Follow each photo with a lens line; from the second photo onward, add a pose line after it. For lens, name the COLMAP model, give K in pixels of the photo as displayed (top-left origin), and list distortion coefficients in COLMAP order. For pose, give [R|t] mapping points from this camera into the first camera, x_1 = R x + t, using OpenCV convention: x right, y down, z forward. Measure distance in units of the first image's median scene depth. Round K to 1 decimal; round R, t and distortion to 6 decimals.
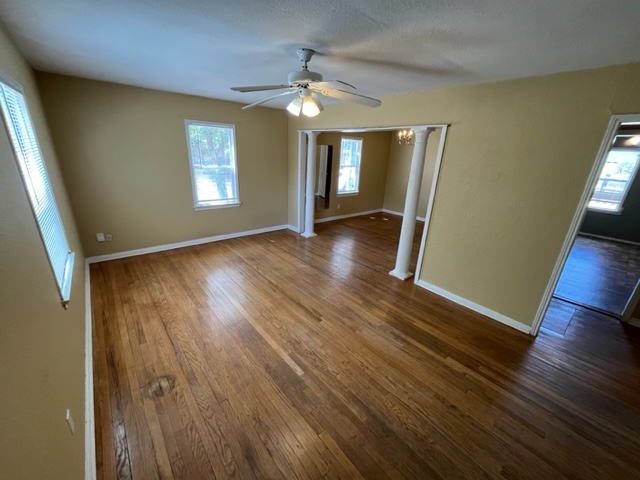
lens RADIAL K [[258.2, 0, 320.0], [0, 258.2, 240.0], [0, 0, 1]] dist [0.000188, 0.000077]
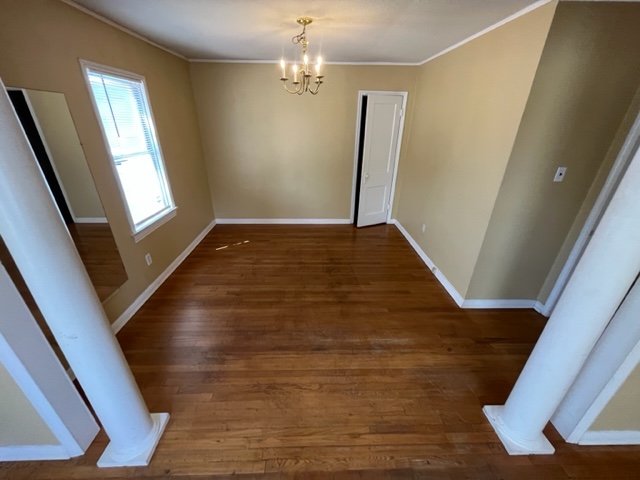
lens RADIAL K [[258.2, 0, 320.0], [0, 258.2, 240.0], [0, 0, 1]] dist [0.000188, 0.000077]
pose [[0.616681, -0.364081, 0.697961, -0.031302], [0.270108, 0.930659, 0.246812, -0.187190], [-0.739423, 0.036321, 0.672261, 0.544225]]
